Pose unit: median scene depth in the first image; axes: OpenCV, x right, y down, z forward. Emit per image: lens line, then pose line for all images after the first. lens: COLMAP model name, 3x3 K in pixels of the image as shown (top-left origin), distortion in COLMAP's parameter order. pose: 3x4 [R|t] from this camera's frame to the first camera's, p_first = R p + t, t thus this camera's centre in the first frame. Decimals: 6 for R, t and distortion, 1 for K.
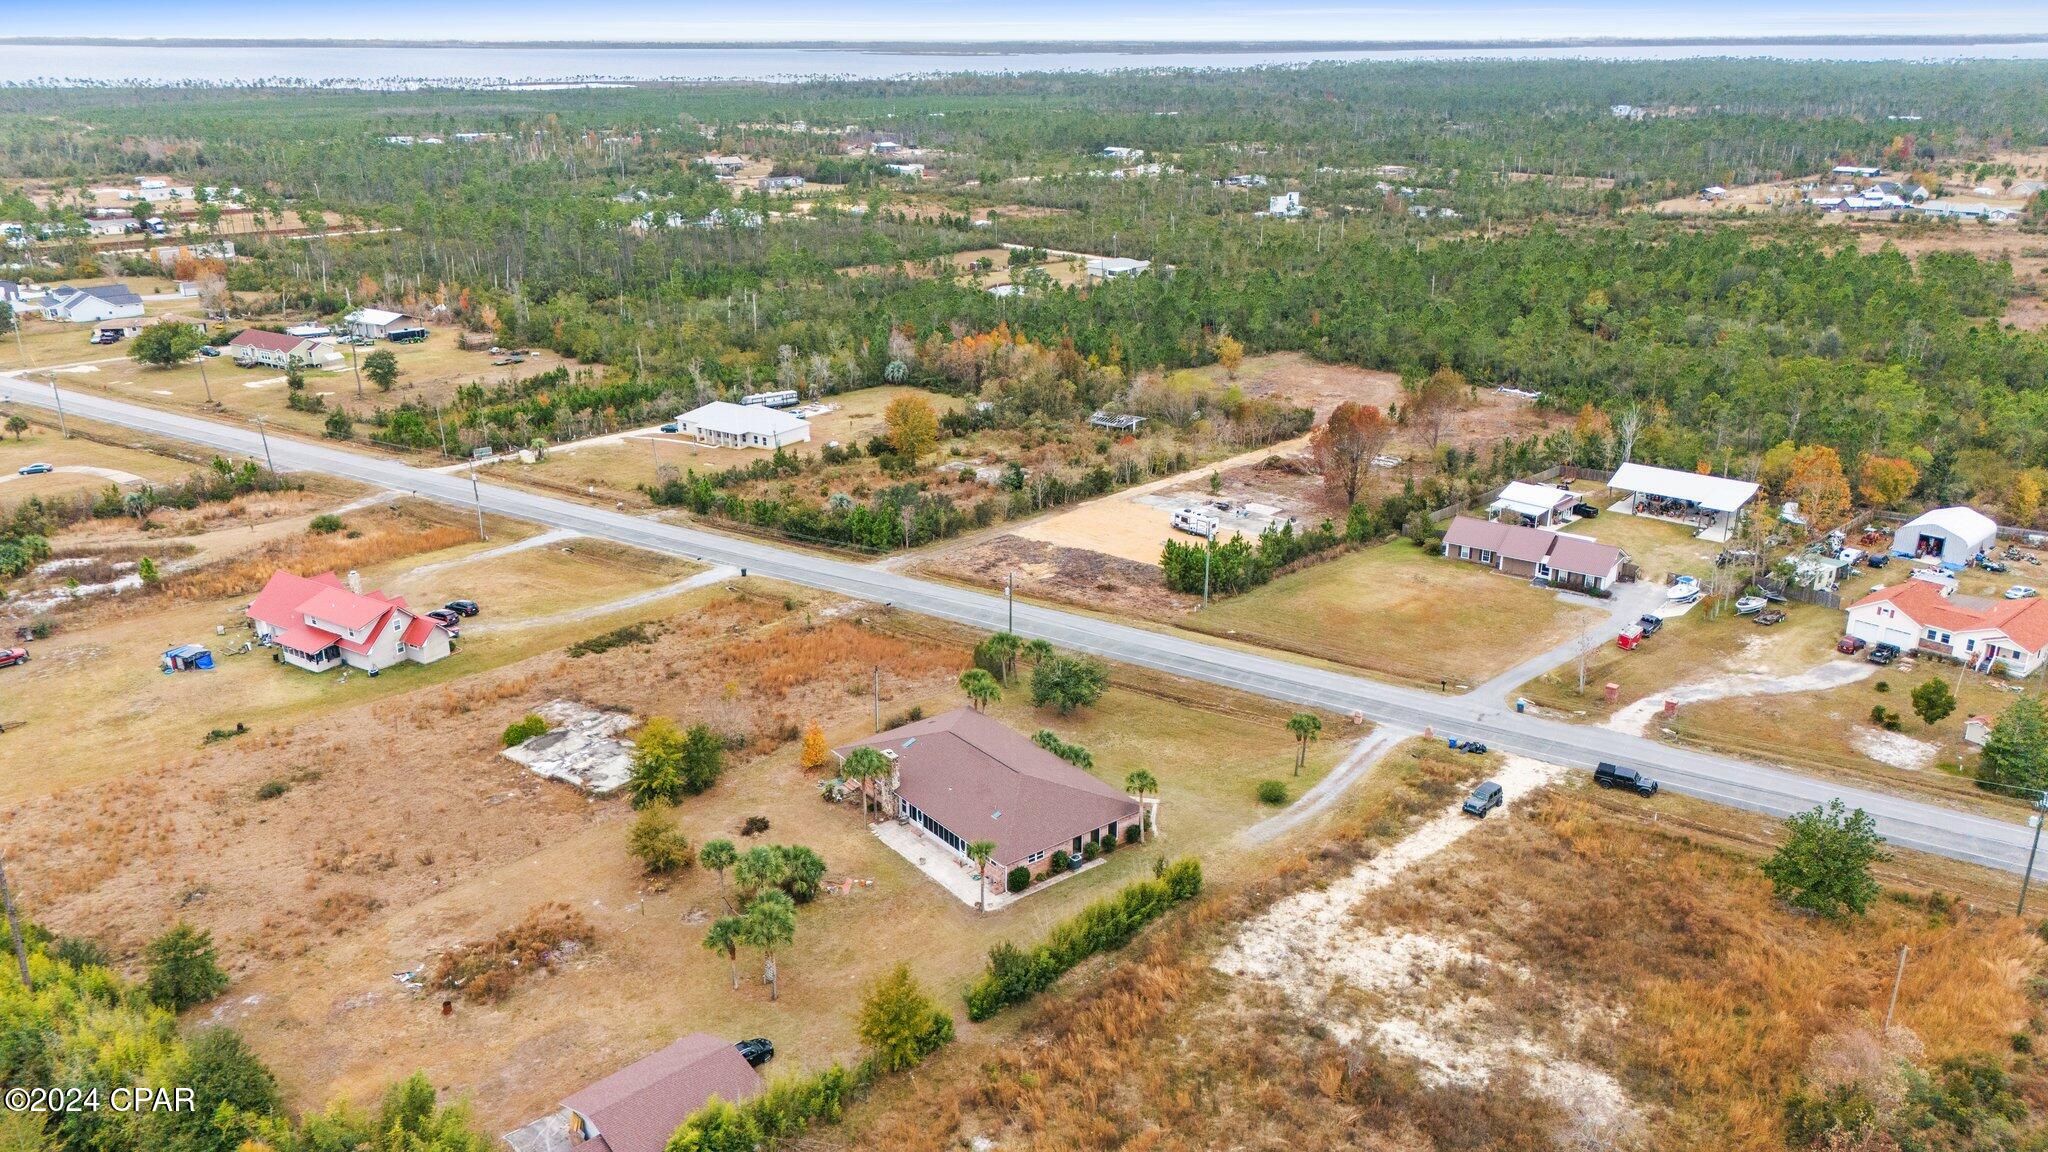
lens RADIAL K [[1509.8, 0, 1024.0], [0, 1509.8, 576.0], [0, 0, 1]] dist [0.067857, -0.063026]
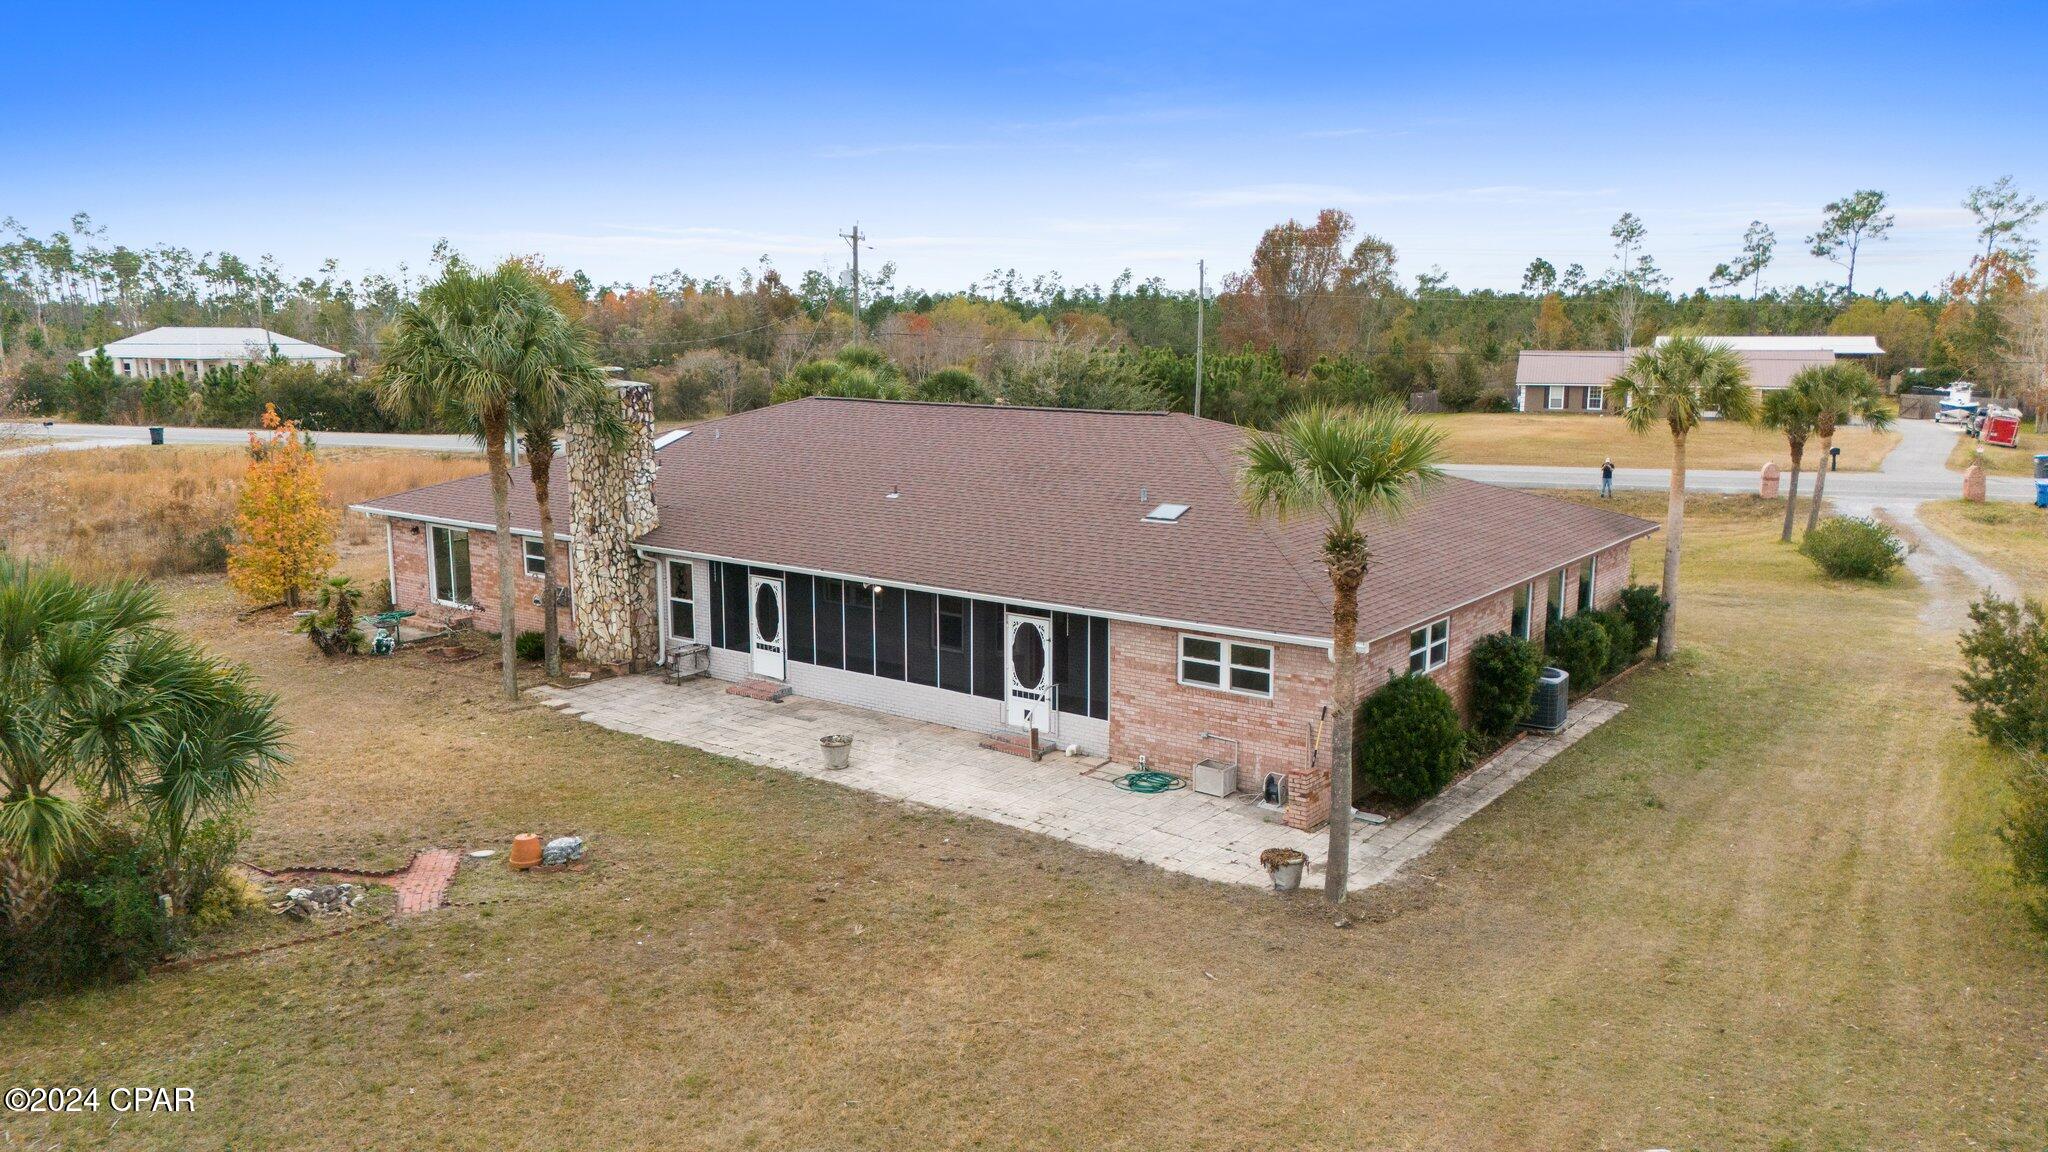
lens RADIAL K [[1509.8, 0, 1024.0], [0, 1509.8, 576.0], [0, 0, 1]] dist [0.067857, -0.063026]
pose [[0.962025, -0.042444, 0.269641, -0.098444], [0.091319, 0.980961, -0.171395, 0.206353], [-0.257233, 0.189510, 0.947585, 0.827299]]
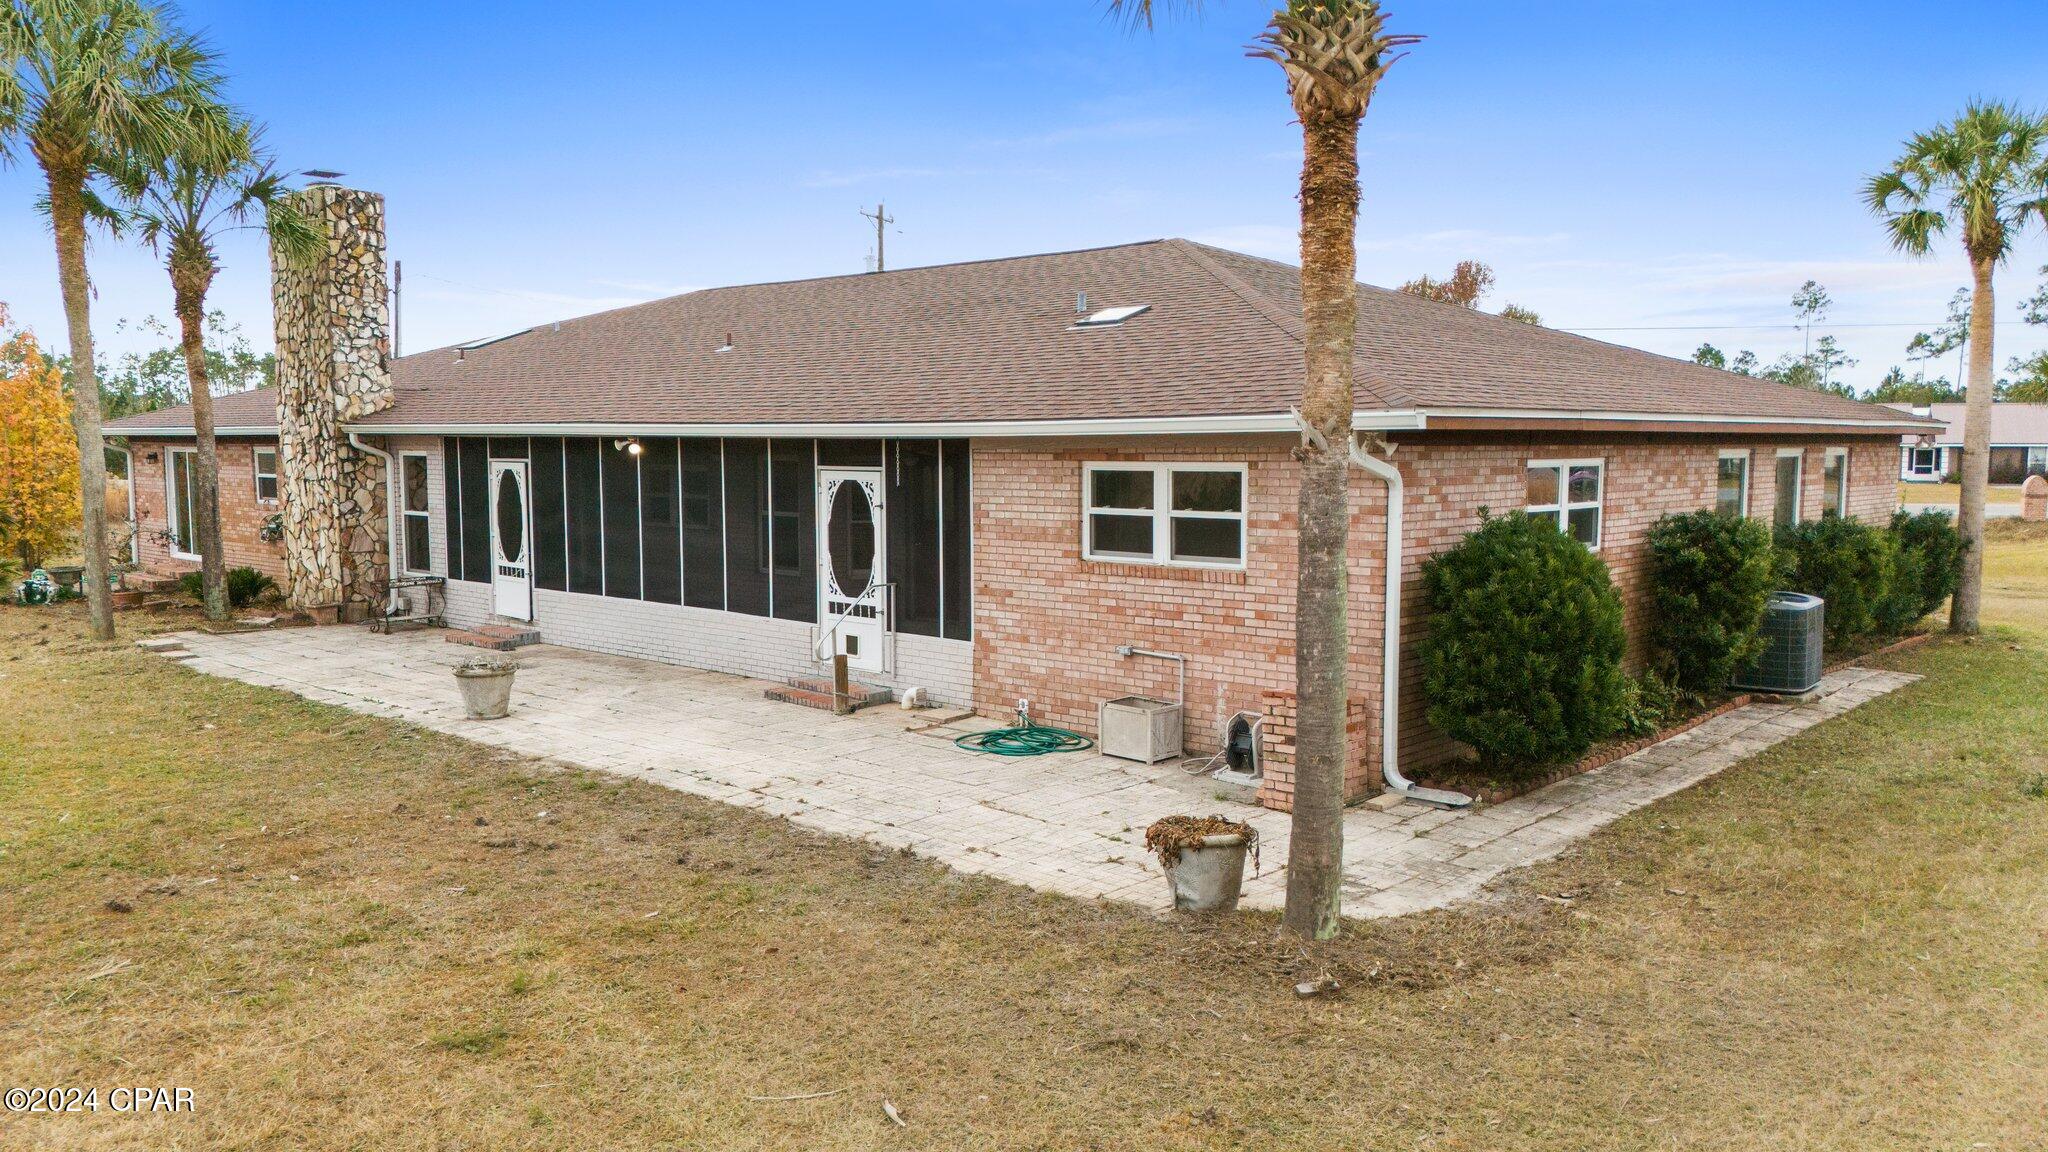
lens RADIAL K [[1509.8, 0, 1030.5], [0, 1509.8, 591.2], [0, 0, 1]] dist [0.074226, -0.064805]
pose [[0.982627, -0.014035, 0.185060, -0.051073], [0.060714, 0.966580, -0.249073, 0.216199], [-0.175379, 0.255982, 0.950639, 0.909912]]
